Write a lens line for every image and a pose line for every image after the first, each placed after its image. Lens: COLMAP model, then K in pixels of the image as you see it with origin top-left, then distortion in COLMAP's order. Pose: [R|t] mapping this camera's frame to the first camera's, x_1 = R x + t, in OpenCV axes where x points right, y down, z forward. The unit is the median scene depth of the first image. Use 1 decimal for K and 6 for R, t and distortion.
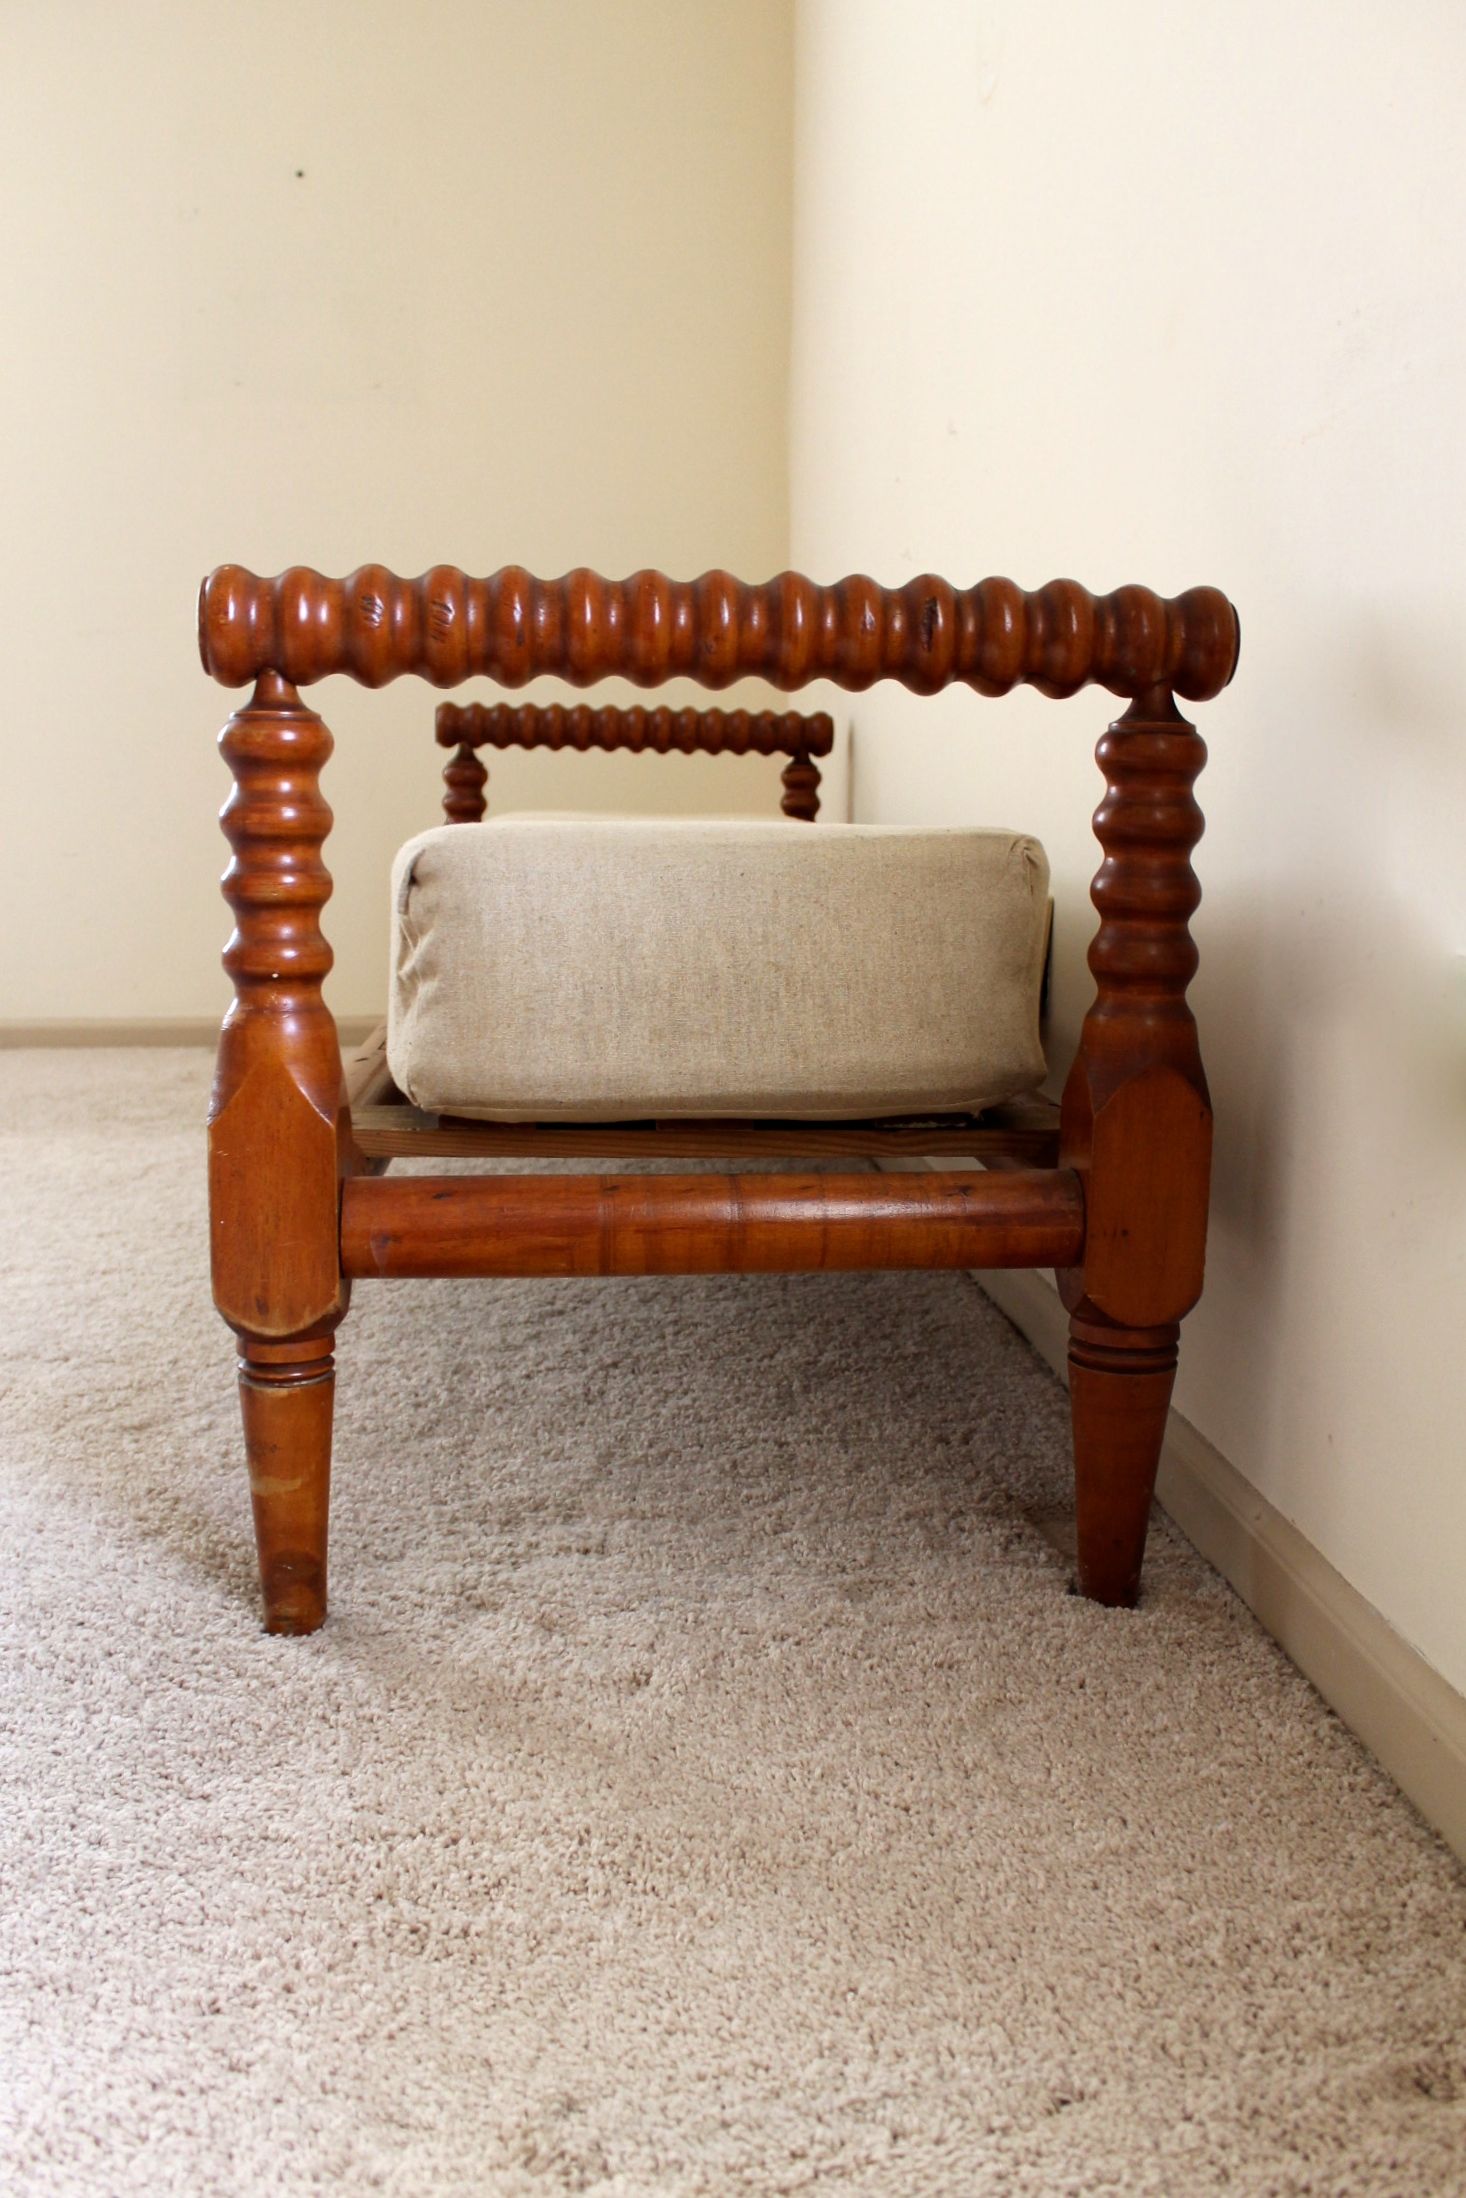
lens RADIAL K [[1737.5, 0, 733.0], [0, 1737.5, 1099.0], [0, 0, 1]] dist [-0.101281, -0.003108]
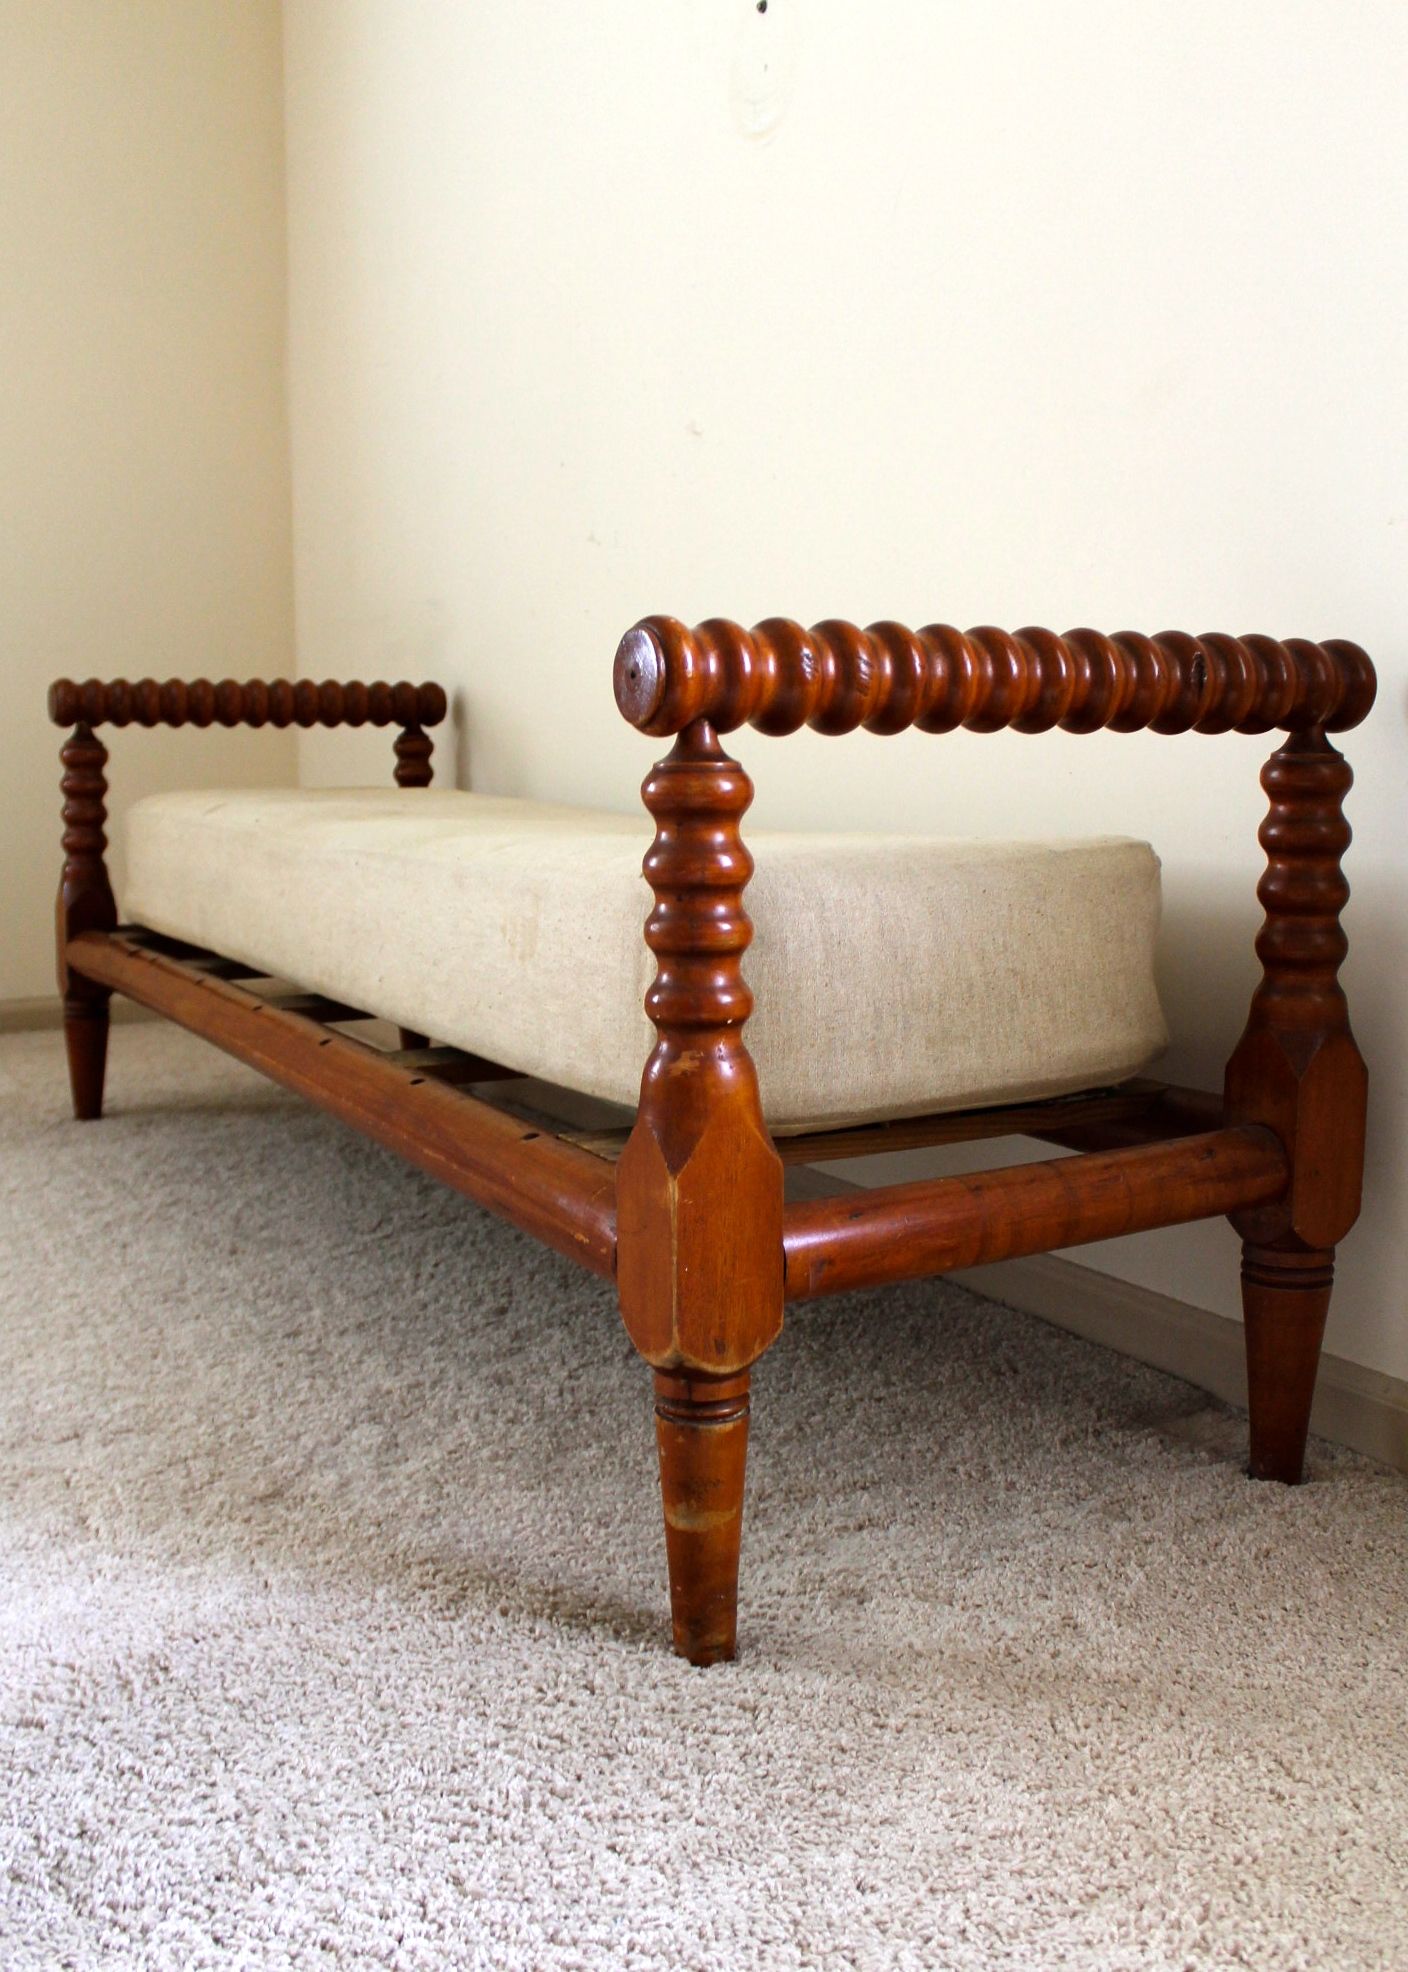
lens RADIAL K [[1705.4, 0, 704.1], [0, 1705.4, 1022.8], [0, 0, 1]] dist [-0.101290, 0.002404]
pose [[0.923880, -0.080707, 0.374075, -0.570439], [0.081732, 0.996568, 0.013149, -0.074526], [-0.373852, 0.018426, 0.927305, 0.062426]]
